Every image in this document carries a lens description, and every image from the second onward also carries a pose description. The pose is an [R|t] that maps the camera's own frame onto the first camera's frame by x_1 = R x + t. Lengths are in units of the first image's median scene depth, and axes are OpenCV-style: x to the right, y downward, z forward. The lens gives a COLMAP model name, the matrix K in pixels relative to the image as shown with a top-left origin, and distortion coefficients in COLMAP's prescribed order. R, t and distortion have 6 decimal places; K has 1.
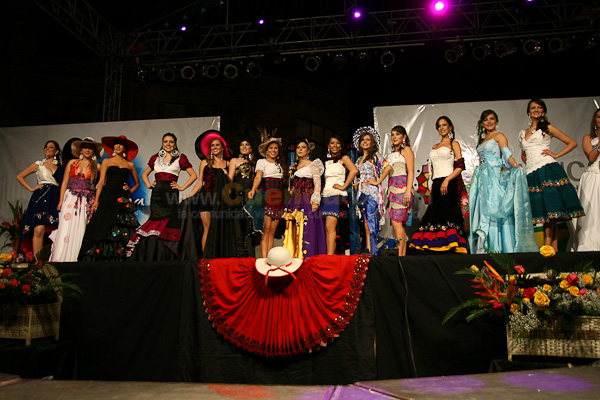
lens RADIAL K [[562.3, 0, 300.0], [0, 562.3, 200.0], [0, 0, 1]] dist [-0.093339, 0.086791]
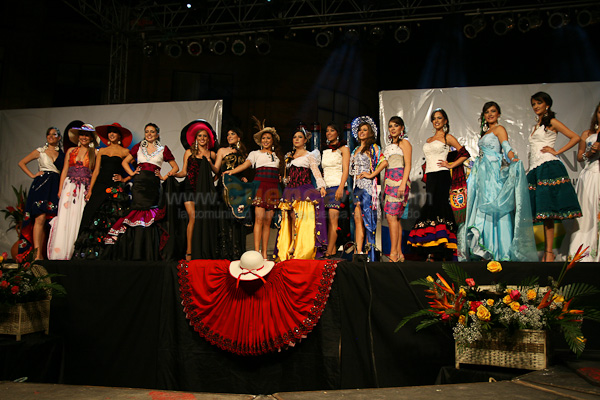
lens RADIAL K [[609.8, 0, 300.0], [0, 609.8, 200.0], [0, 0, 1]] dist [-0.055485, 0.016584]
pose [[0.998151, 0.009097, -0.060099, 0.119439], [-0.005581, 0.998277, 0.058415, -0.078519], [0.060527, -0.057972, 0.996482, -0.123154]]
